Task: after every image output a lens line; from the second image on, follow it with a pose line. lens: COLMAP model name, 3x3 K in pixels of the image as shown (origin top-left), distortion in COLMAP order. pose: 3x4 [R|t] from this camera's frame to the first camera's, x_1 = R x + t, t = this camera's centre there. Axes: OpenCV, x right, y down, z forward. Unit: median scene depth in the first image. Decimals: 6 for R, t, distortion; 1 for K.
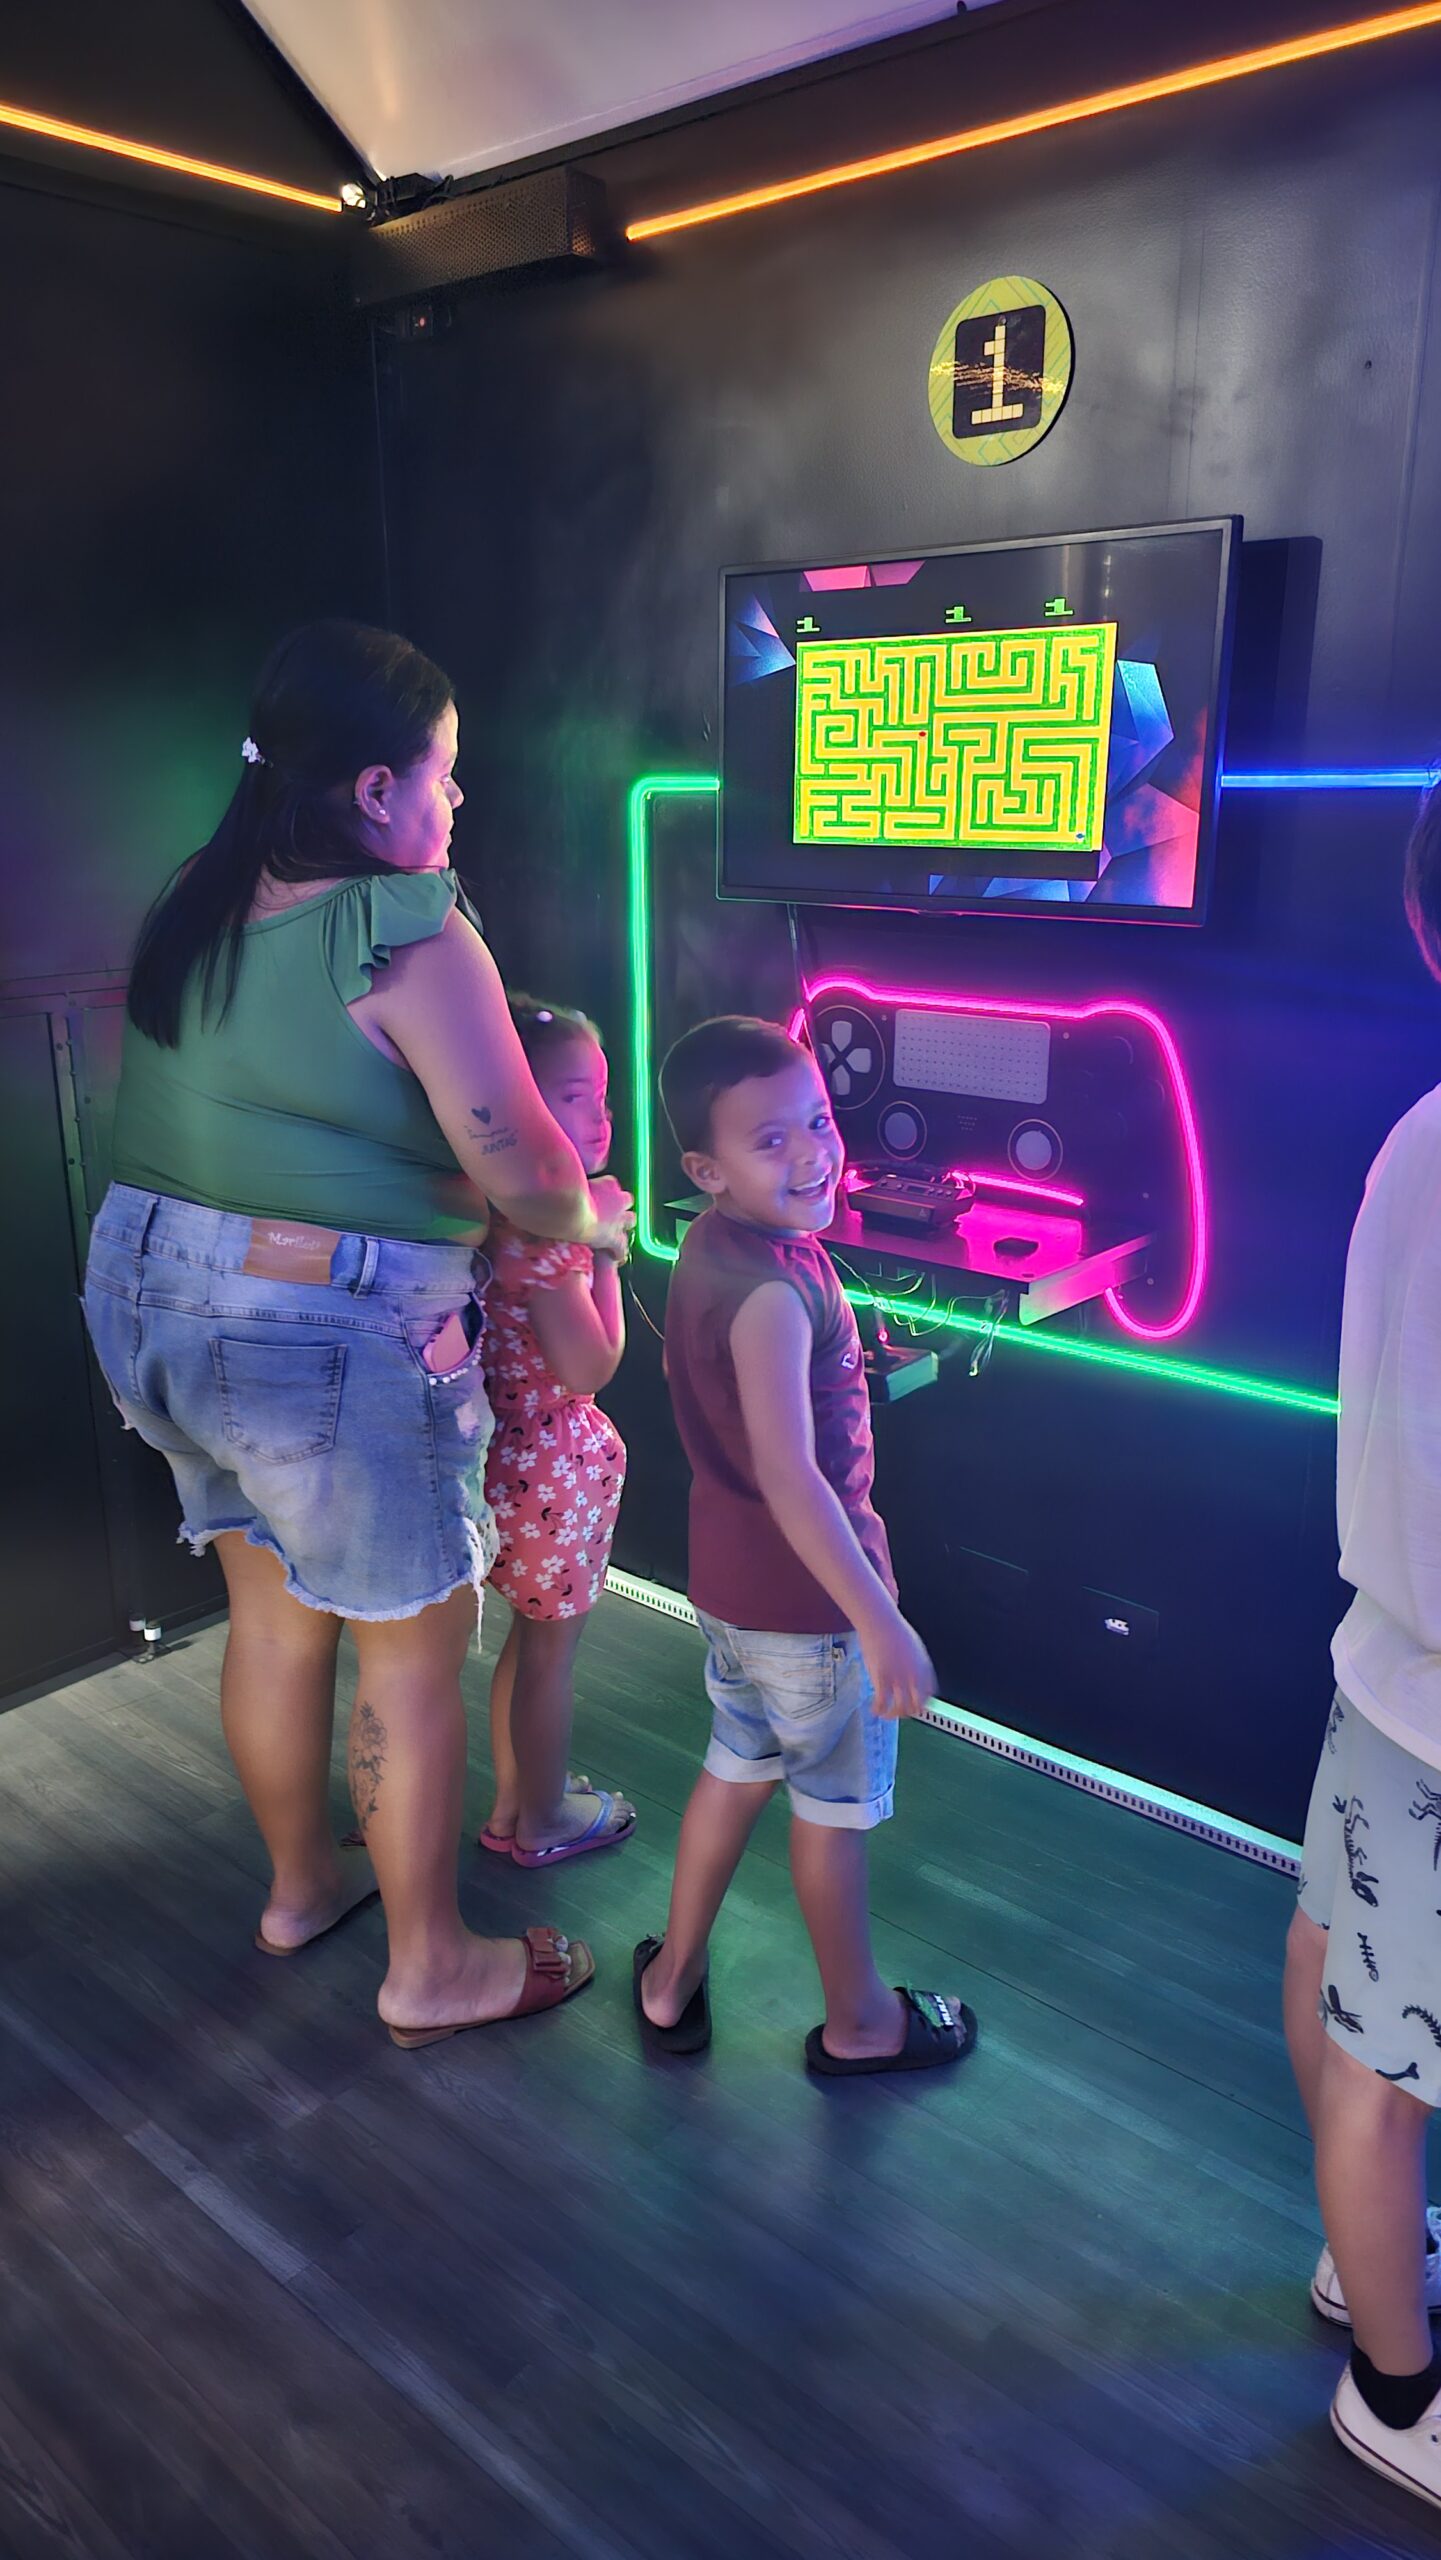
lens RADIAL K [[1809.7, 0, 700.2], [0, 1809.7, 1283.6], [0, 0, 1]] dist [0.055650, -0.041449]
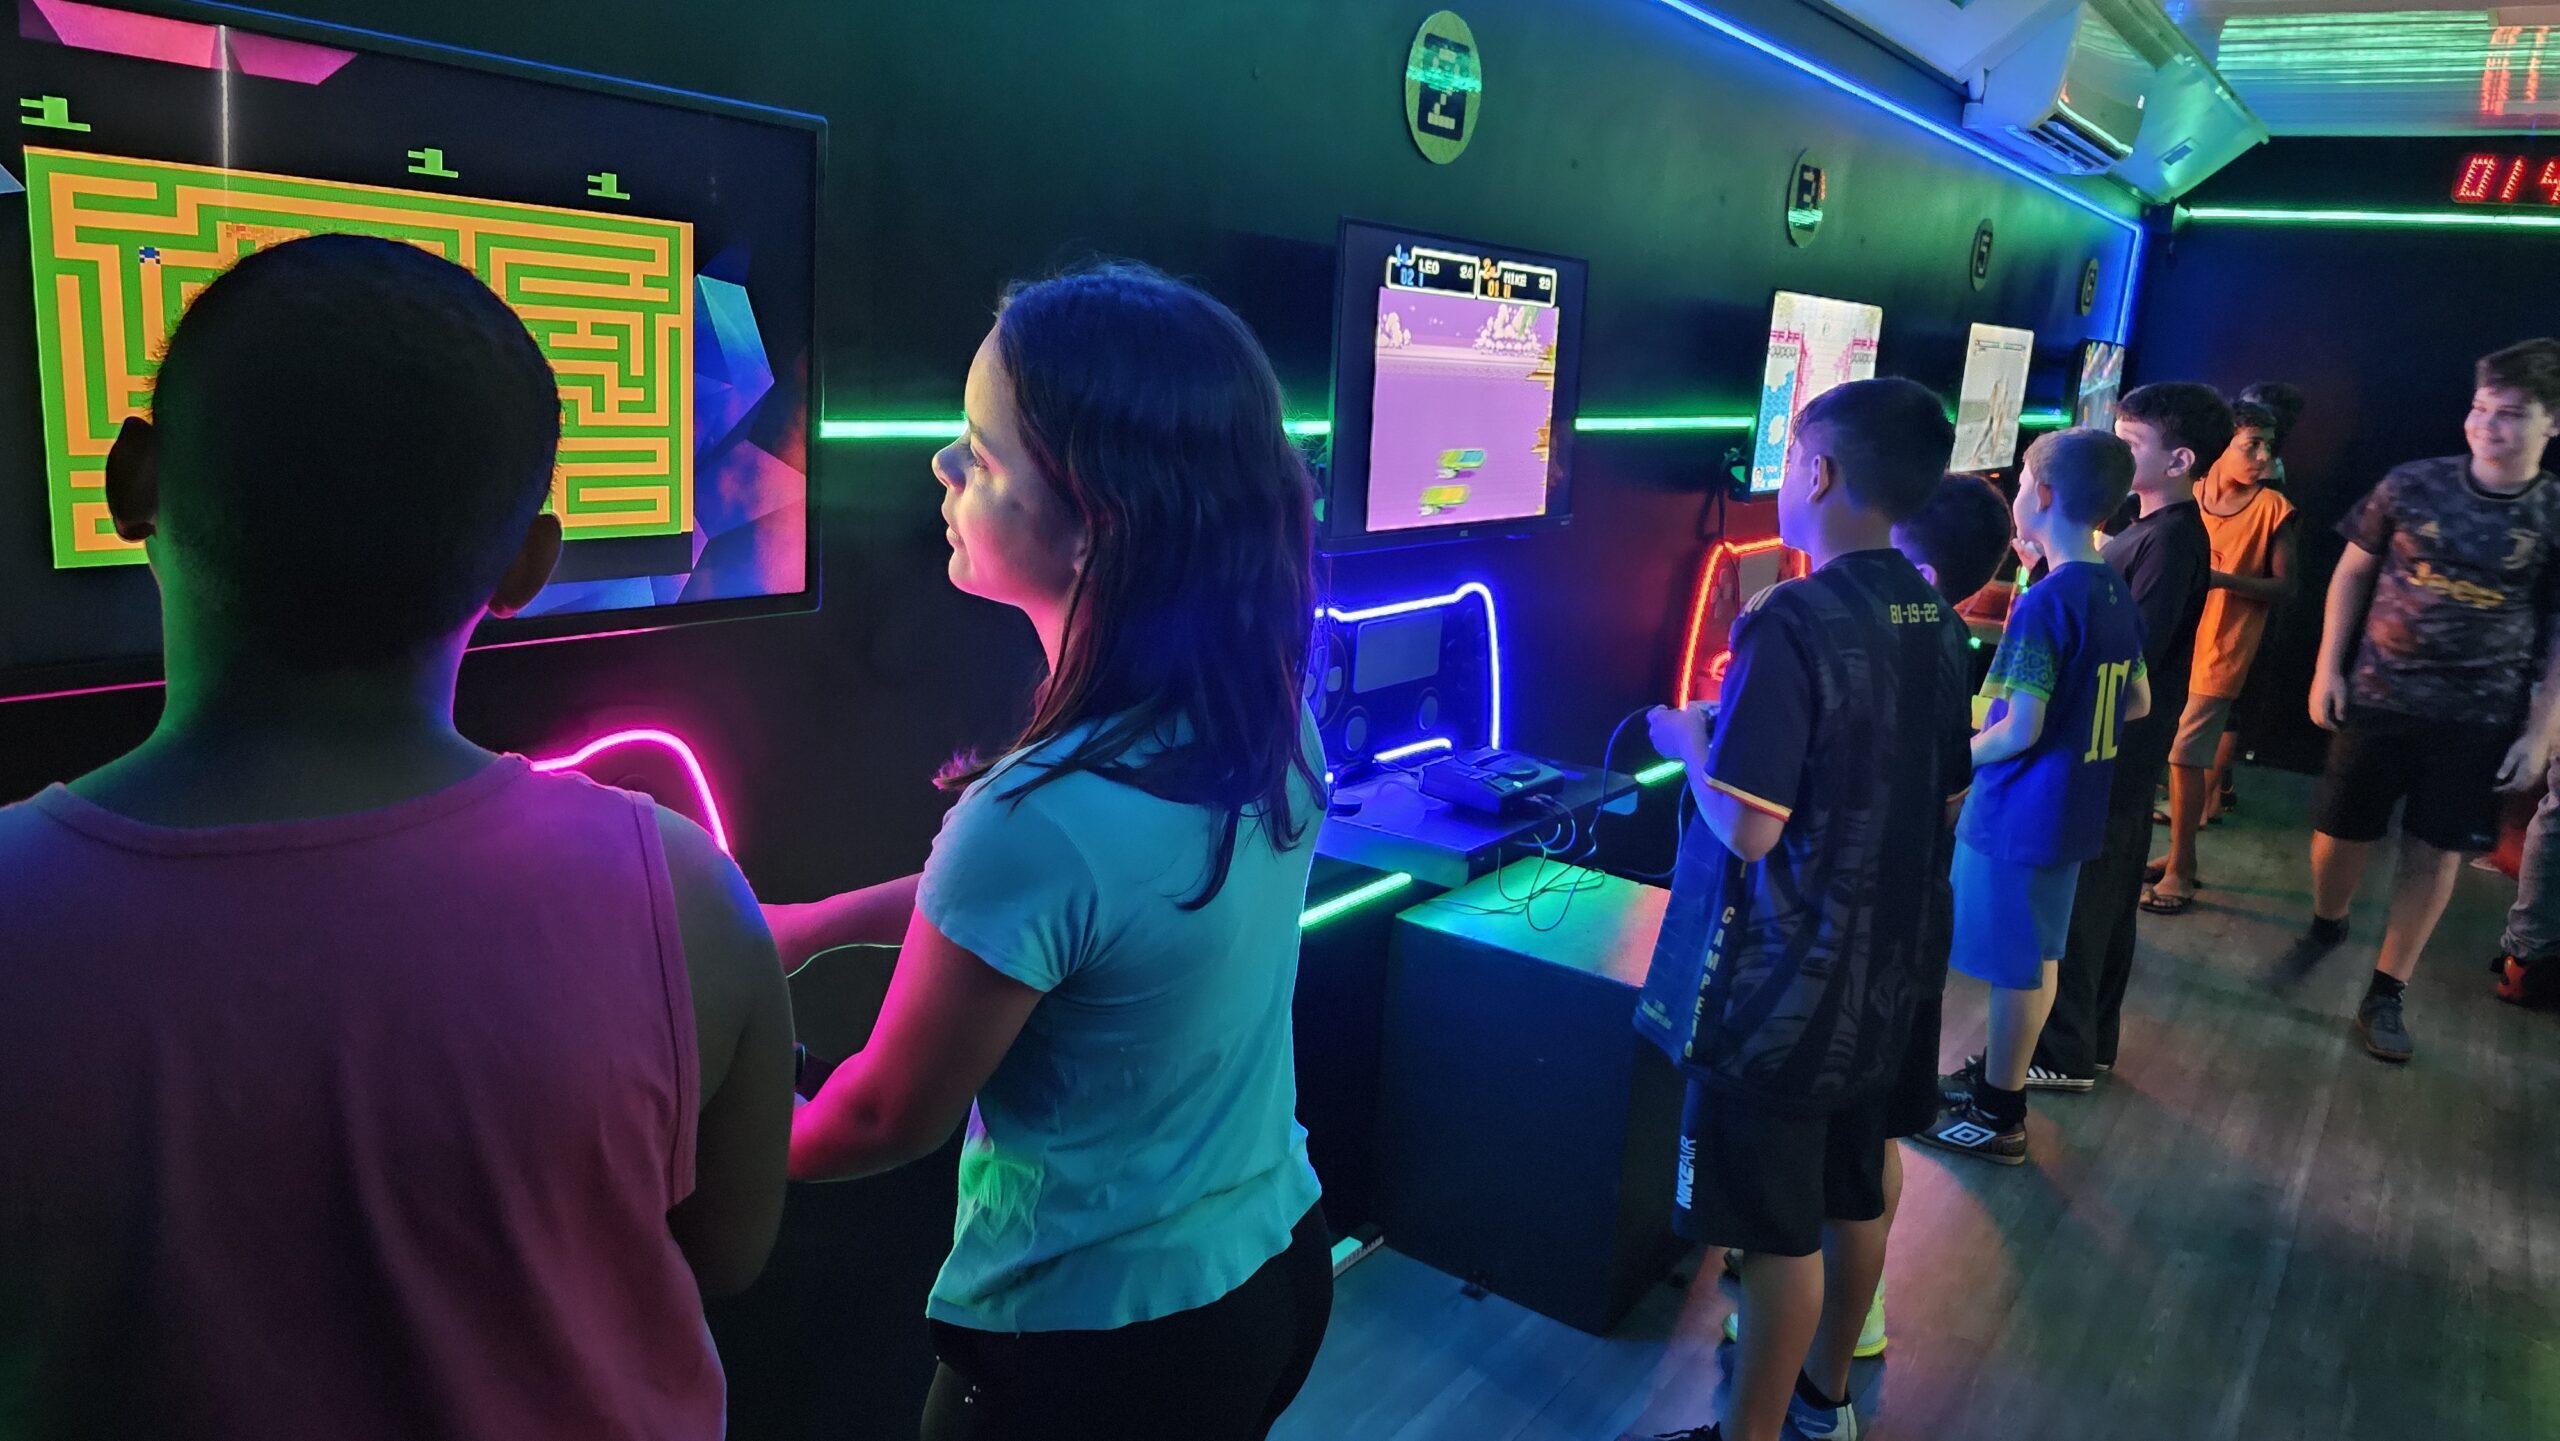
lens RADIAL K [[1809.7, 0, 1278.5], [0, 1809.7, 698.5], [0, 0, 1]] dist [0.055650, -0.041449]
pose [[-0.137993, -0.210207, 0.967869, -0.483092], [0.193732, 0.952613, 0.234515, -0.279541], [-0.971301, 0.219869, -0.090730, 0.801888]]
